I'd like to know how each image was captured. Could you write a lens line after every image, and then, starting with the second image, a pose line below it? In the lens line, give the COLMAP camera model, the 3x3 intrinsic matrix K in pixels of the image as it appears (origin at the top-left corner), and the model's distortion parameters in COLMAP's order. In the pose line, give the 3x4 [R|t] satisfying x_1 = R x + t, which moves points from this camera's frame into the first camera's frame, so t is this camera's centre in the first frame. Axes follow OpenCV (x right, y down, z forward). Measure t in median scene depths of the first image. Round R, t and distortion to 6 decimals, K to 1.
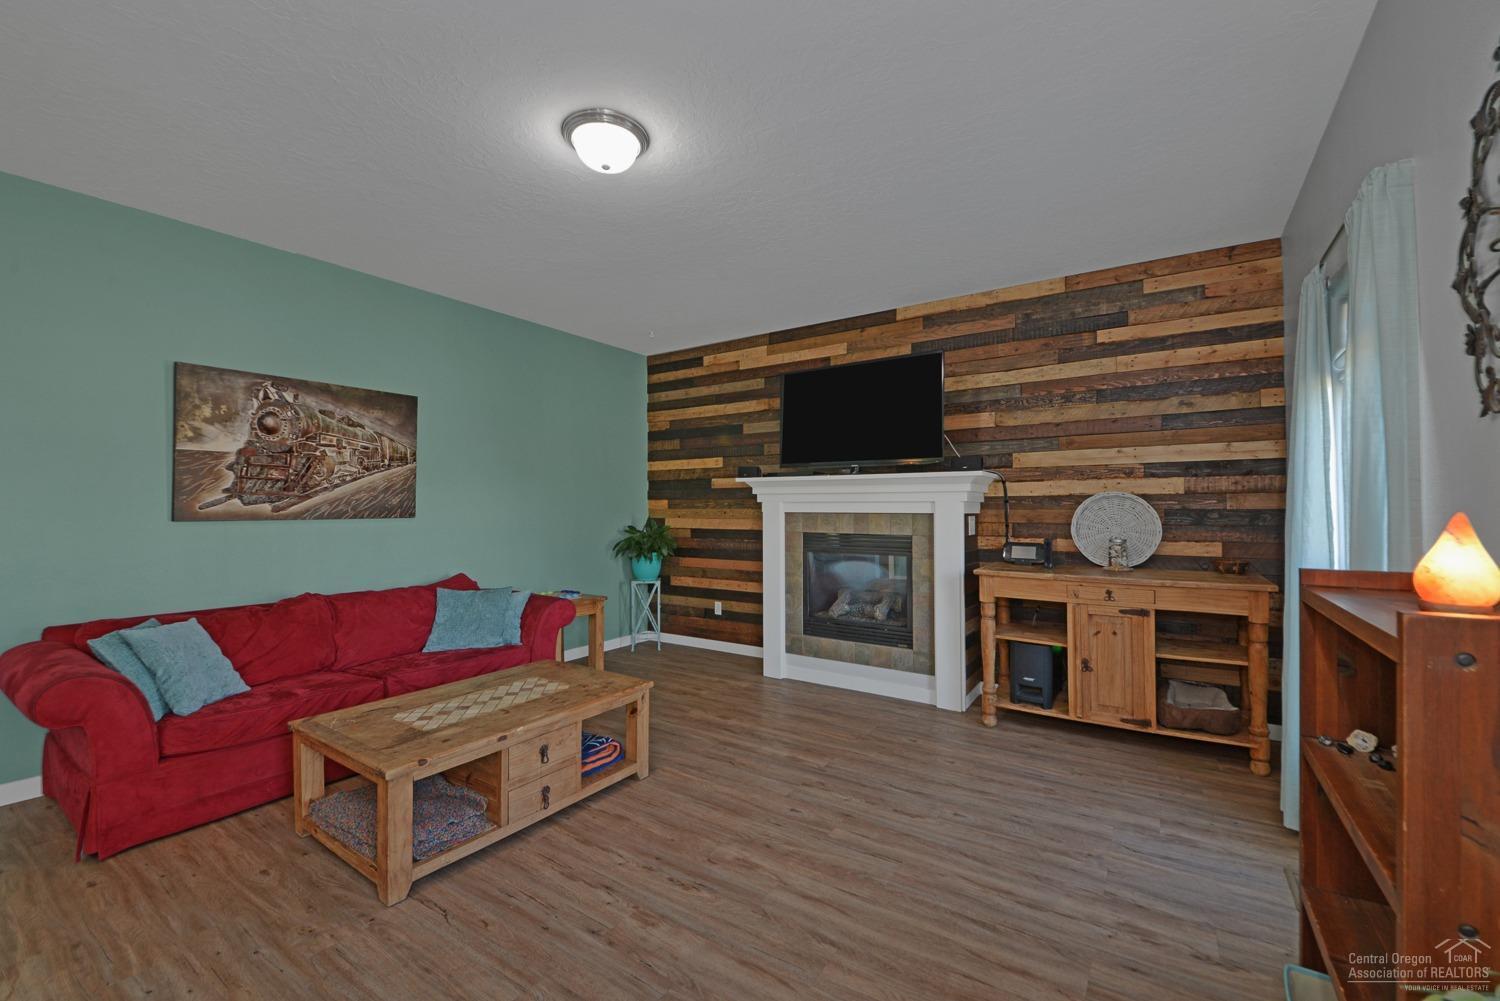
lens RADIAL K [[599.5, 0, 757.8], [0, 599.5, 507.2], [0, 0, 1]] dist [0.000663, -0.005647]
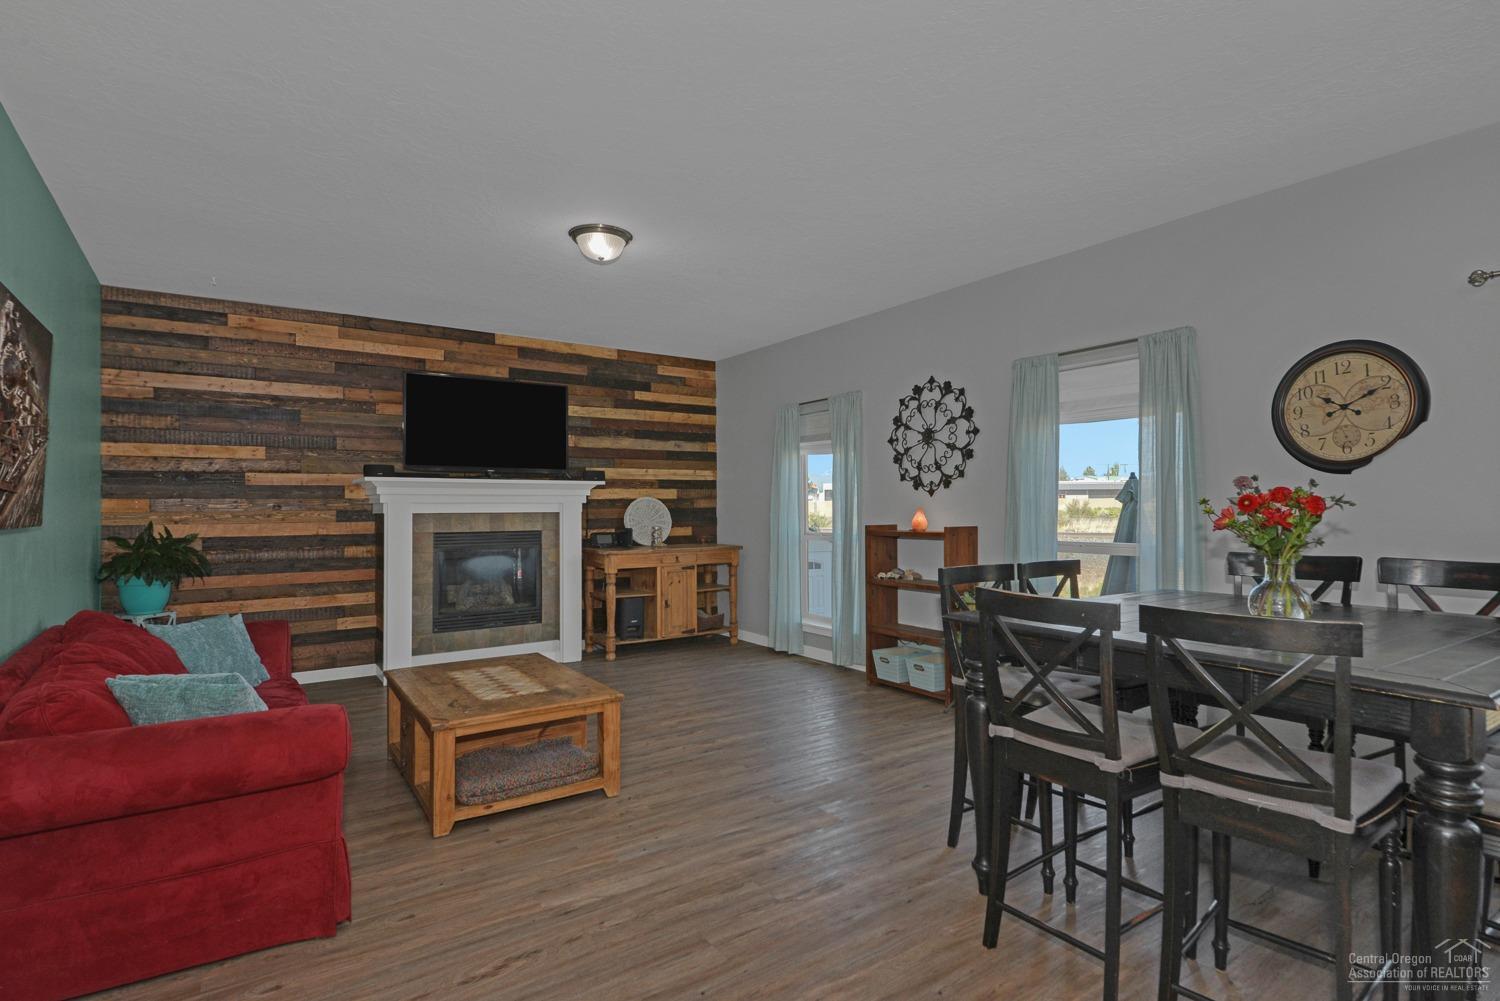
lens RADIAL K [[732.5, 0, 742.4], [0, 732.5, 495.3], [0, 0, 1]] dist [0.013685, -0.000148]
pose [[0.387471, 0.013156, 0.921788, -1.121300], [0.004300, 0.999862, -0.016077, 0.000873], [-0.921872, 0.010193, 0.387361, 0.036711]]
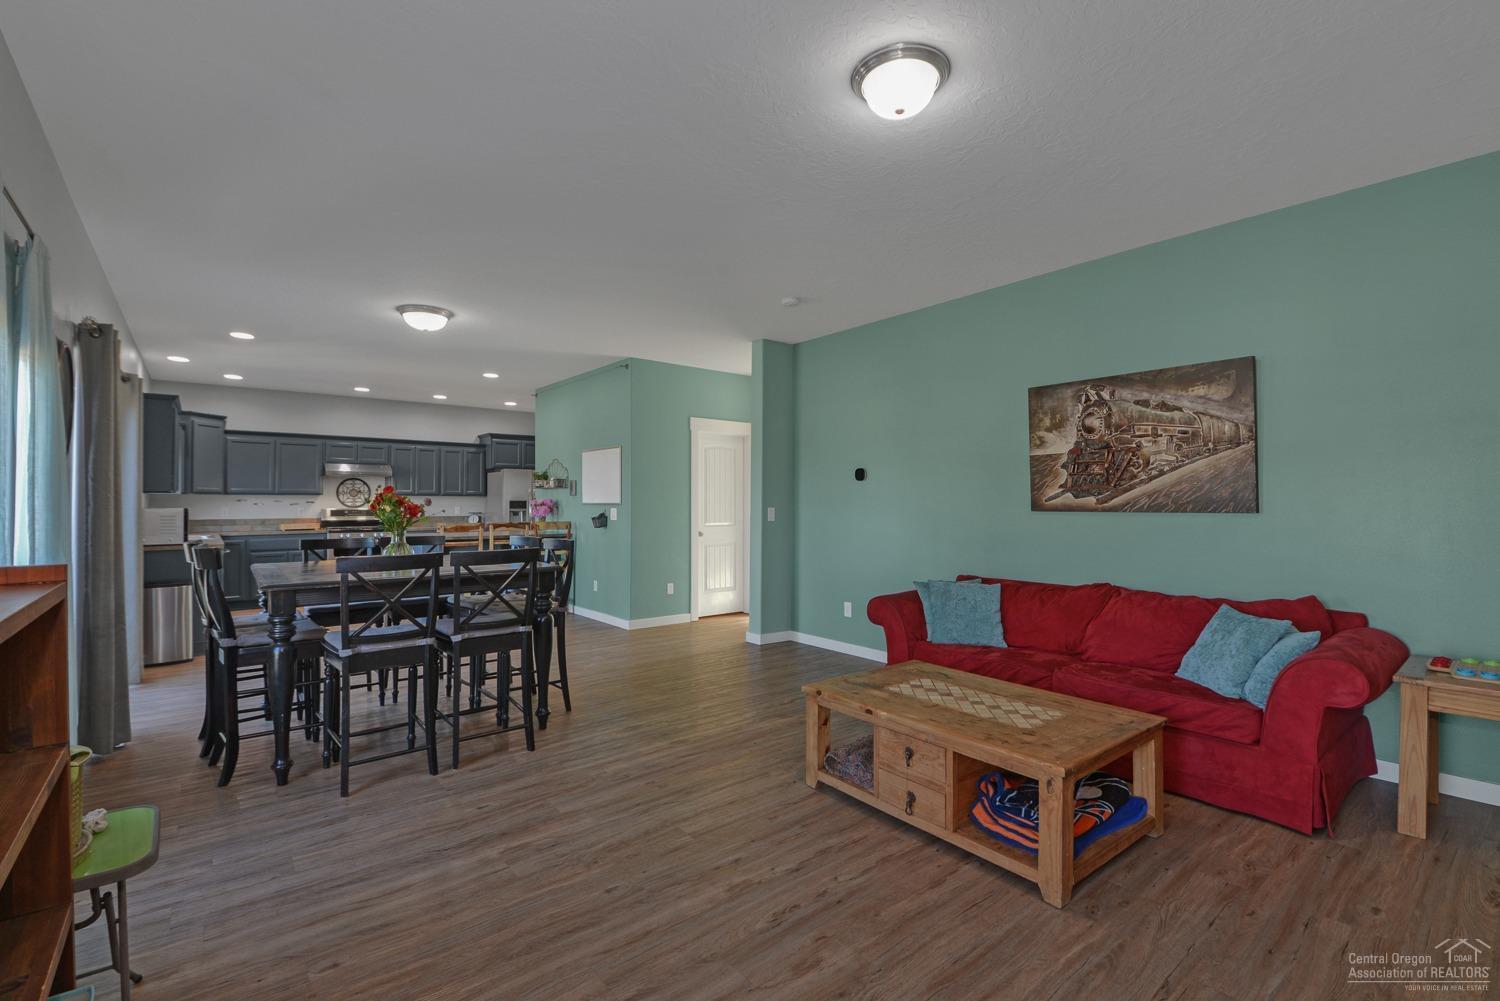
lens RADIAL K [[672.3, 0, 761.5], [0, 672.3, 498.0], [0, 0, 1]] dist [0.002208, -0.000850]
pose [[-0.291493, -0.003787, -0.956565, 0.499882], [0.001341, 0.999990, -0.004368, 0.000843], [0.956572, -0.002556, -0.291485, 0.729765]]
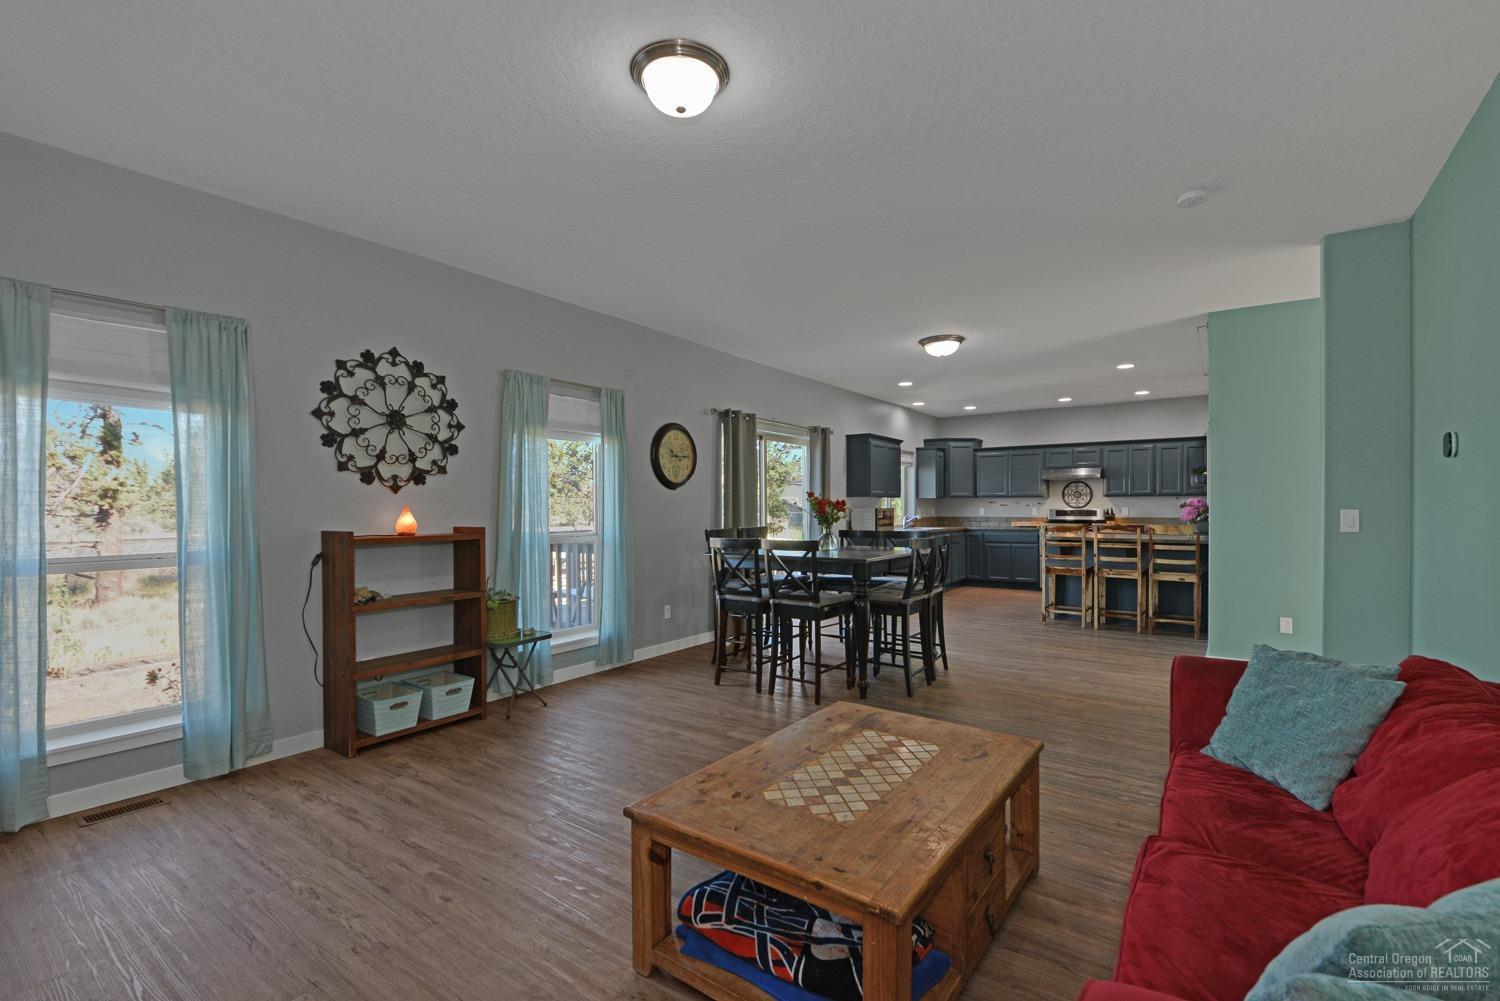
lens RADIAL K [[672.3, 0, 743.9], [0, 672.3, 508.9], [0, 0, 1]] dist [0.002208, -0.000850]
pose [[-0.998288, 0.006875, 0.058087, -0.265367], [0.007105, 0.999968, 0.003757, 0.006149], [-0.058060, 0.004163, -0.998304, 1.322843]]
